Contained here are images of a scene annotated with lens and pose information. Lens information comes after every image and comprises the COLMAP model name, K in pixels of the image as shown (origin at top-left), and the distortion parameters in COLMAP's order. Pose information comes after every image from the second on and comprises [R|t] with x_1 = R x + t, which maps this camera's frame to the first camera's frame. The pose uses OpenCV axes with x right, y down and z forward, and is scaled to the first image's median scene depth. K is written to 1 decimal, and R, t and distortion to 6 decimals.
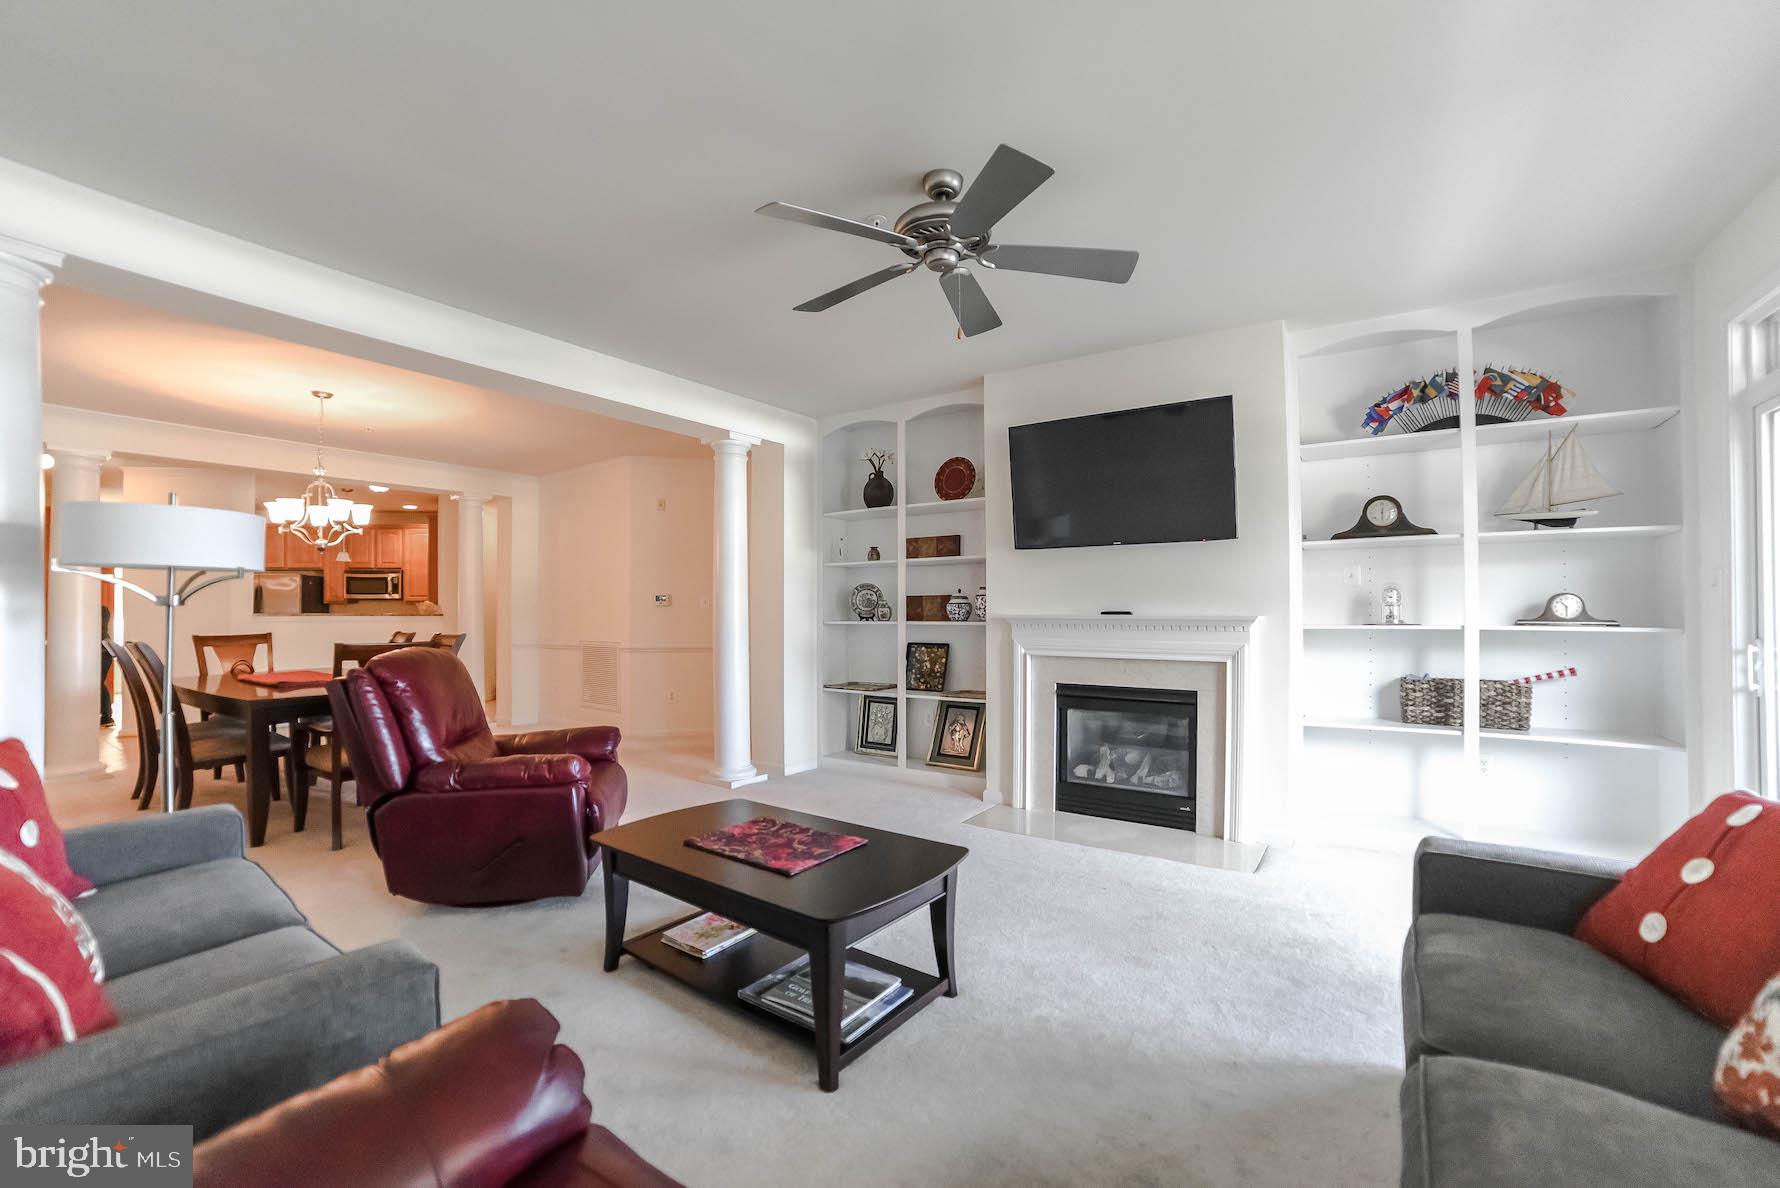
lens RADIAL K [[736.7, 0, 890.9], [0, 736.7, 606.5], [0, 0, 1]] dist [-0.094877, 0.040095]
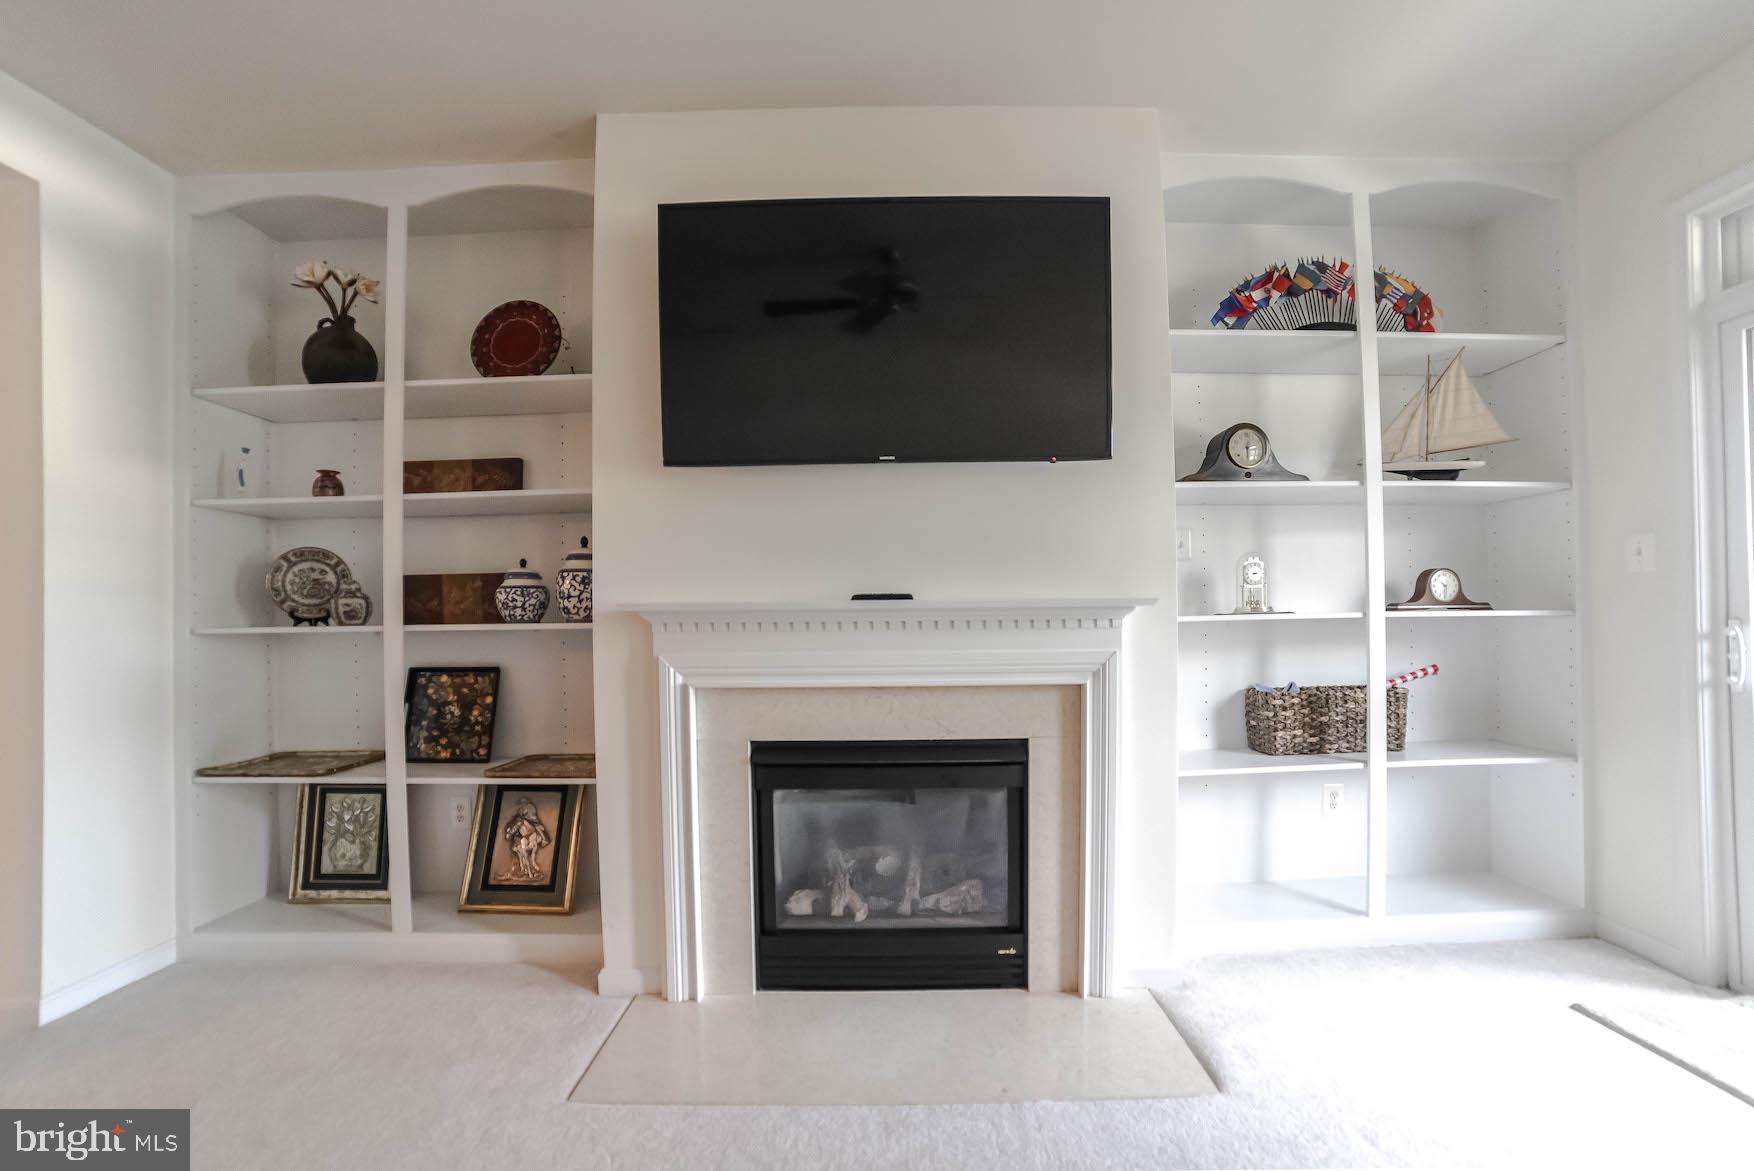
lens RADIAL K [[725.9, 0, 877.9], [0, 725.9, 597.9], [0, 0, 1]] dist [-0.094877, 0.040095]
pose [[0.817955, -0.005546, 0.575256, 0.010609], [0.008911, 0.999956, -0.003029, 0.006612], [-0.575214, 0.007604, 0.817968, 0.456837]]
